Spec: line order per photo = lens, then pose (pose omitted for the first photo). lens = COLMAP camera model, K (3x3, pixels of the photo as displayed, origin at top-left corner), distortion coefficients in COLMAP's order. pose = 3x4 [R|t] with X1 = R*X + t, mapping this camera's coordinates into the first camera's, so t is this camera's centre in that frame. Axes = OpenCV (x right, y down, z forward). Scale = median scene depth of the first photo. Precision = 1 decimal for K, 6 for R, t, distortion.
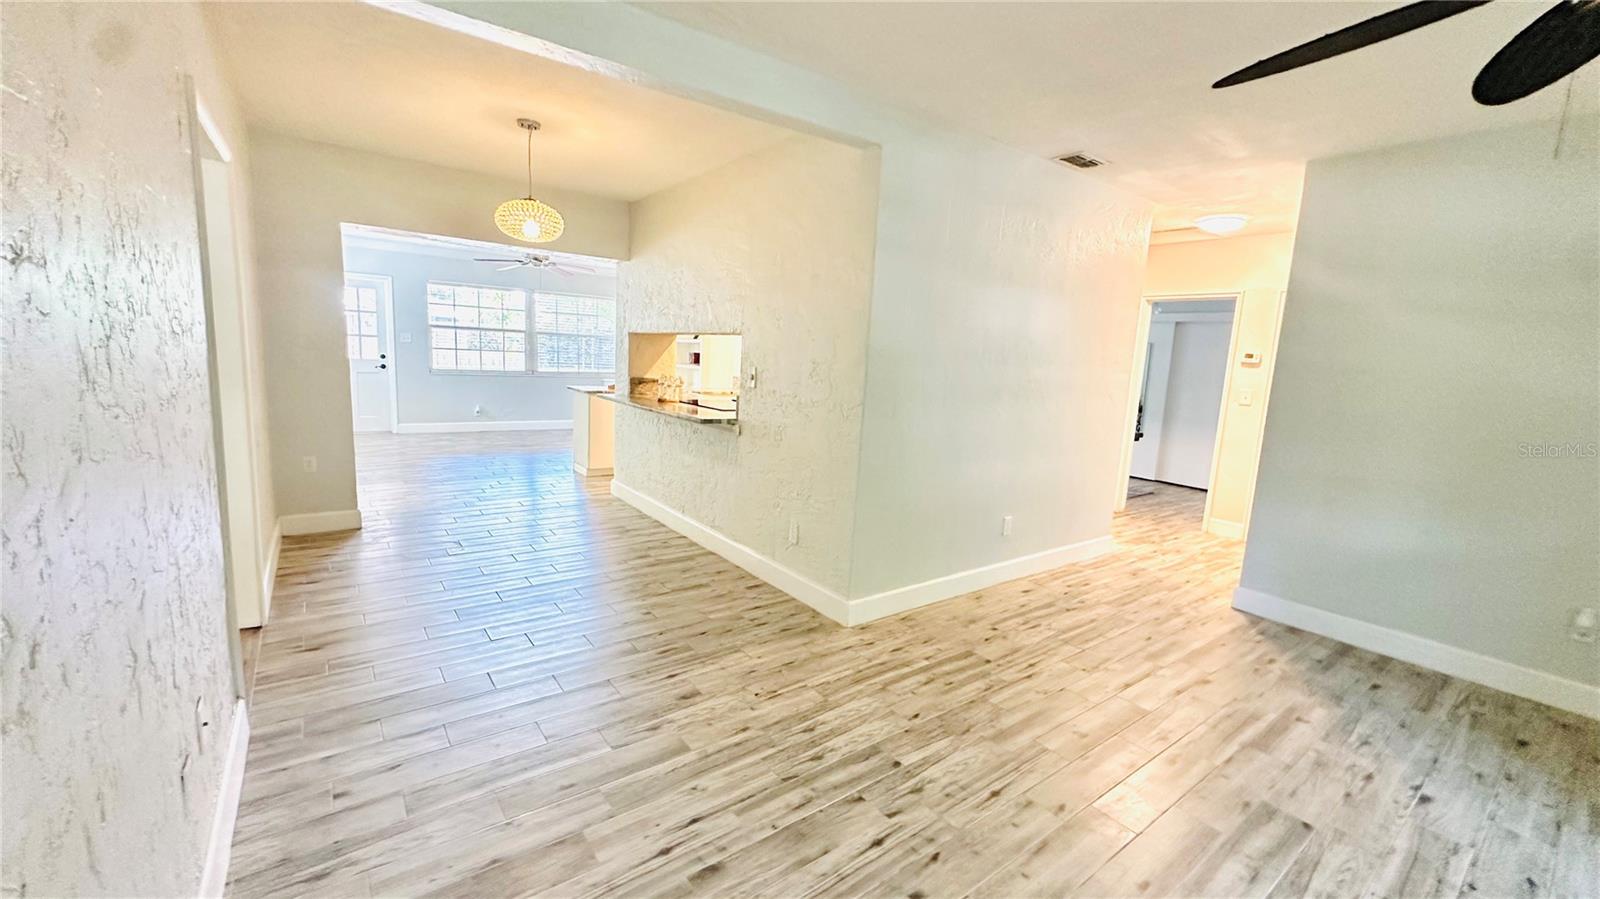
lens RADIAL K [[635.1, 0, 805.1], [0, 635.1, 445.6], [0, 0, 1]] dist [0.000545, -0.000175]
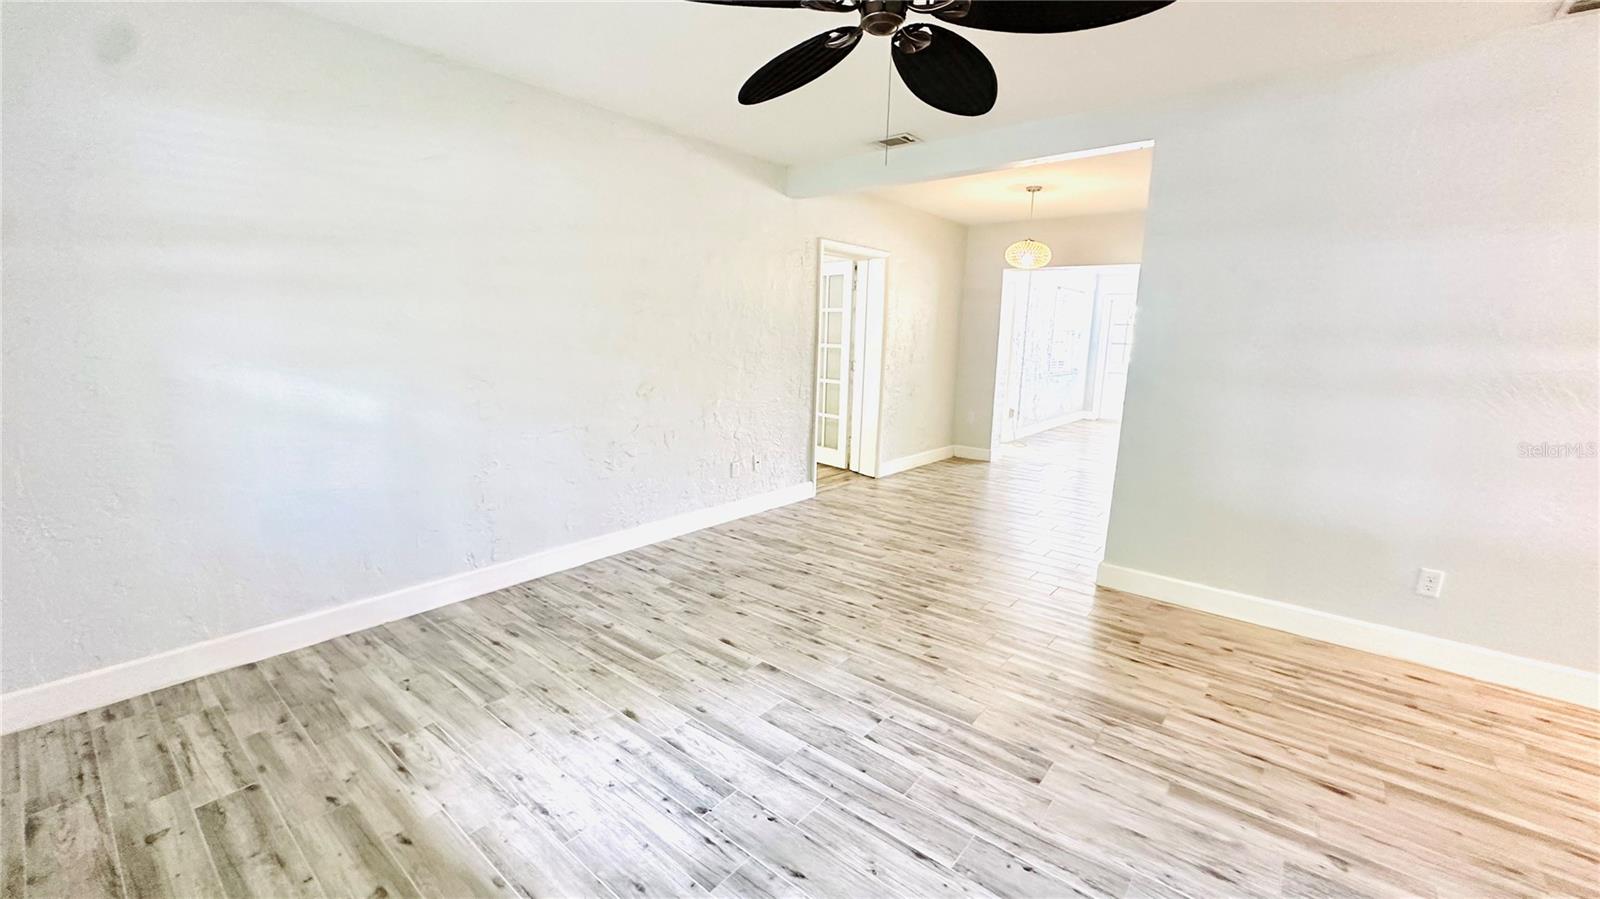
lens RADIAL K [[635.1, 0, 802.5], [0, 635.1, 449.5], [0, 0, 1]] dist [0.000545, -0.000175]
pose [[0.244946, 0.130156, -0.960761, 1.434022], [-0.154760, 0.983491, 0.093780, 0.049482], [0.957106, 0.125716, 0.261045, 0.297796]]
